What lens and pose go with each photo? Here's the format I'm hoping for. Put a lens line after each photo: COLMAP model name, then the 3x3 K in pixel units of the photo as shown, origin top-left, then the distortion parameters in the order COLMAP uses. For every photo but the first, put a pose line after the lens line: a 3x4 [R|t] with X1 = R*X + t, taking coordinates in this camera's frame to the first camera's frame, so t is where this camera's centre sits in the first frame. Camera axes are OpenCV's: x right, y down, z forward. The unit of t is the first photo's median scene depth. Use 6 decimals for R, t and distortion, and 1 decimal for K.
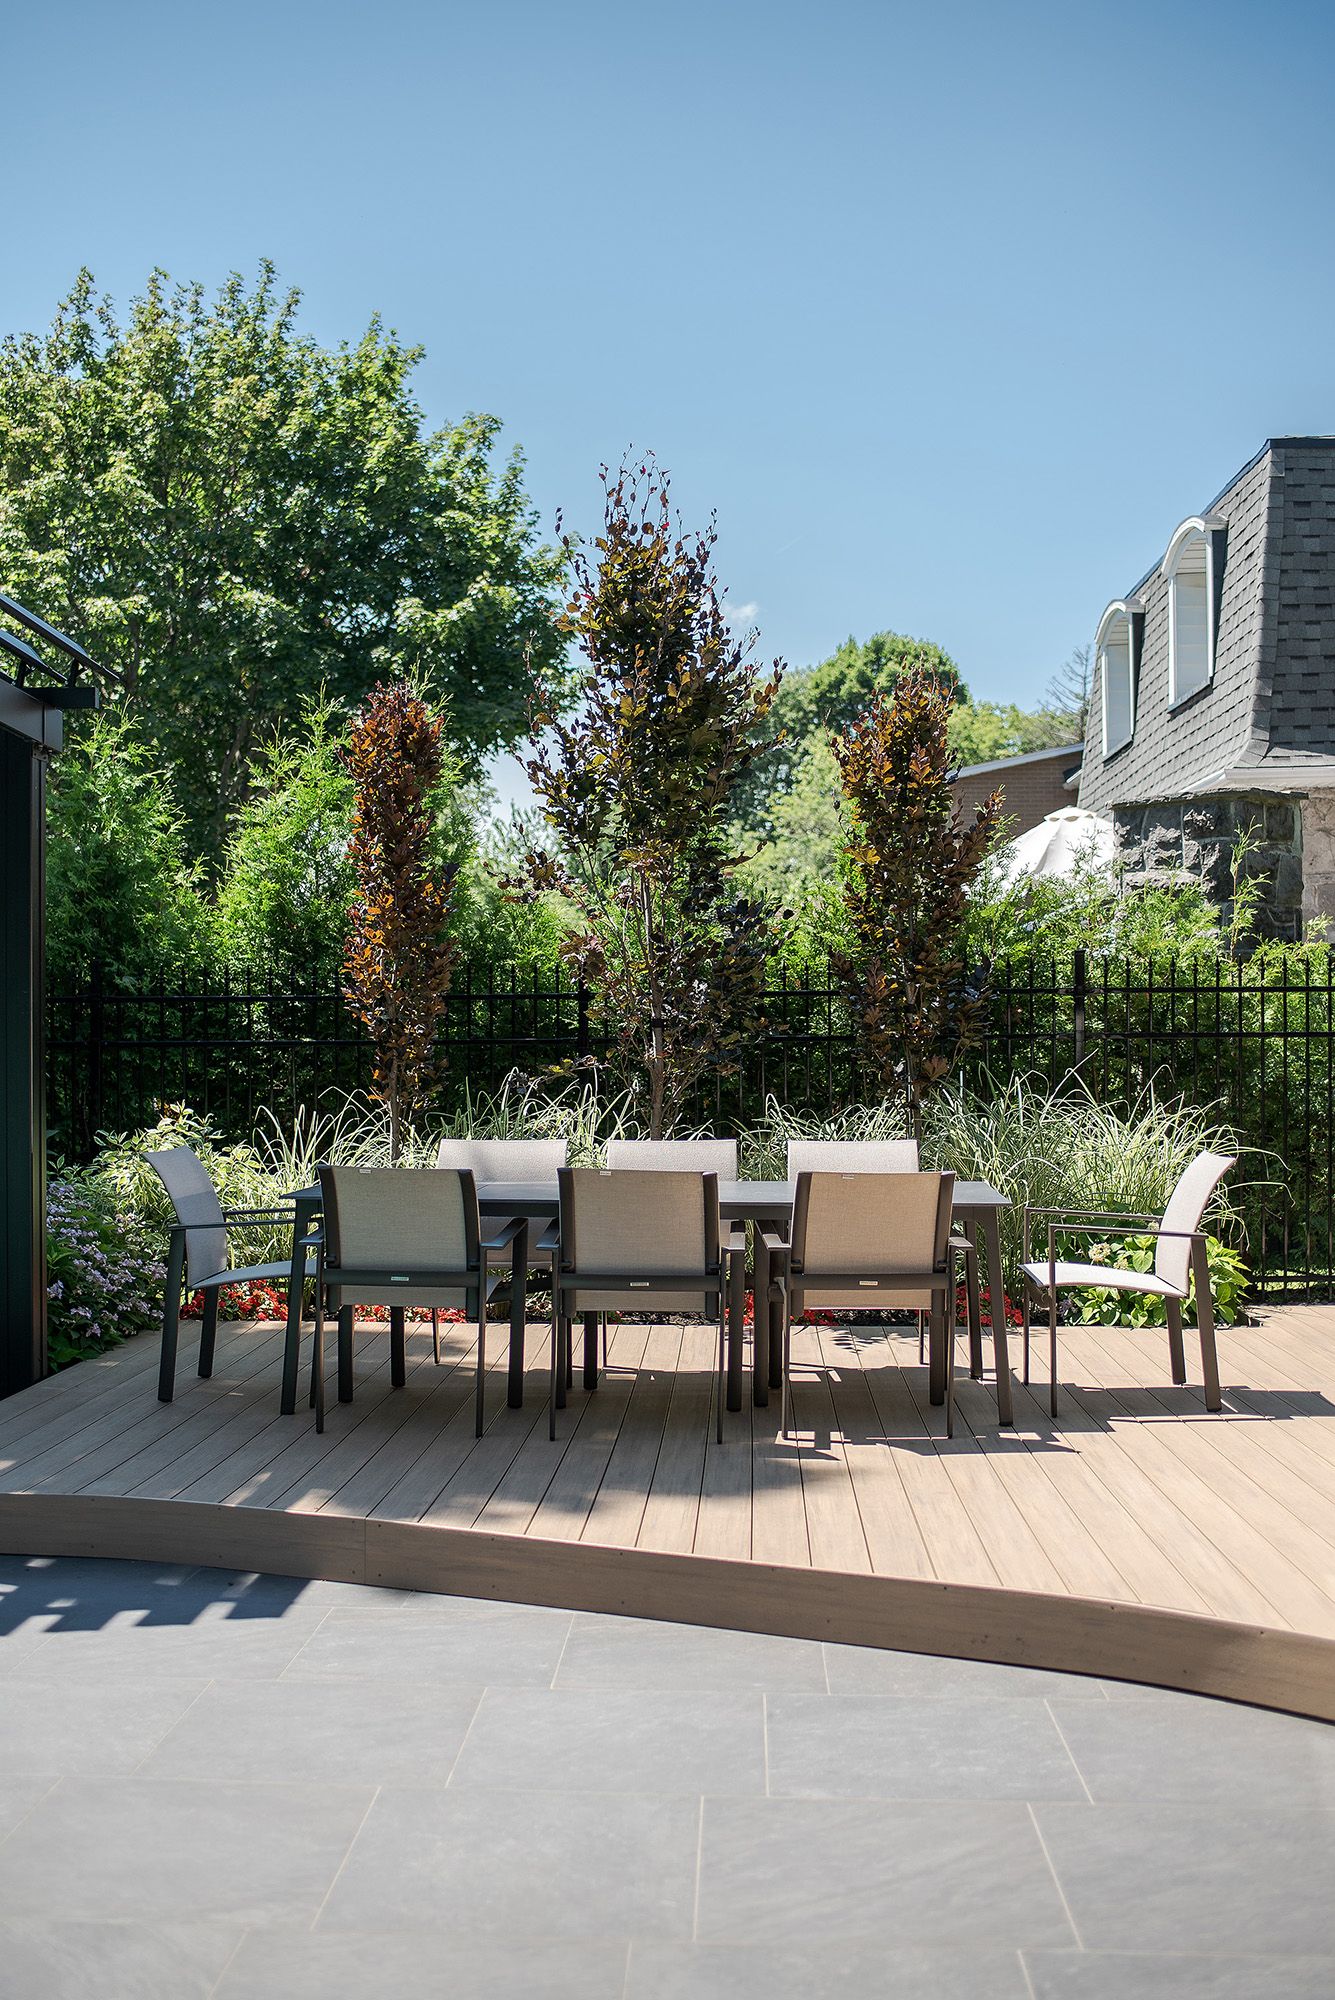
lens RADIAL K [[2034.8, 0, 667.5], [0, 2034.8, 1000.0], [0, 0, 1]] dist [-0.053052, 0.001405]
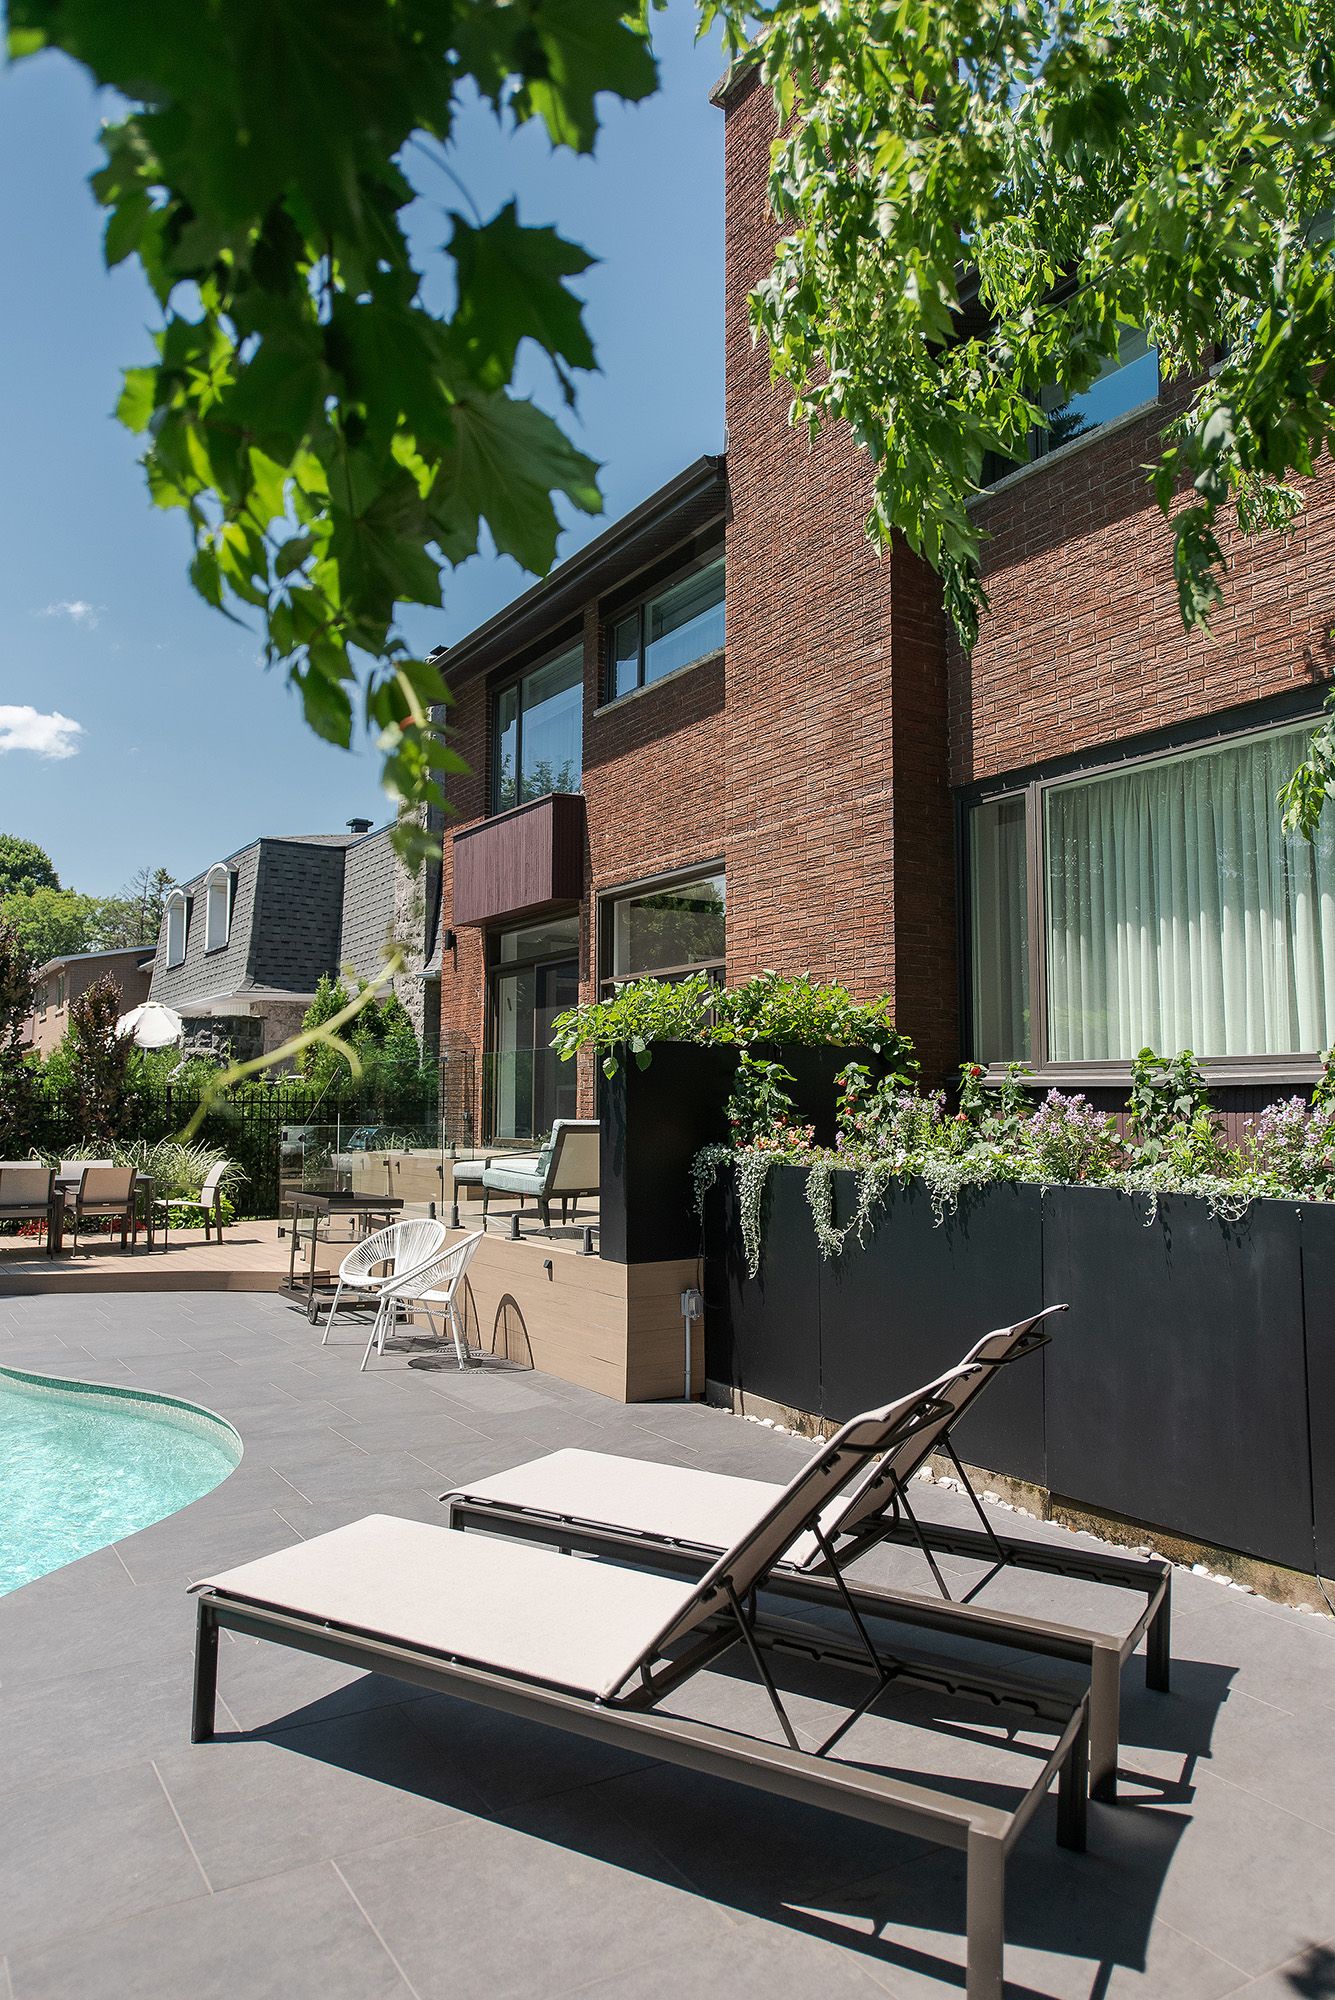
lens RADIAL K [[1352.7, 0, 667.5], [0, 1352.7, 1000.0], [0, 0, 1]] dist [0.002408, 0.000139]
pose [[0.835096, 0.049504, 0.547873, -0.120714], [-0.013608, 0.997497, -0.069388, -0.013620], [-0.549936, 0.050490, 0.833679, -0.434166]]
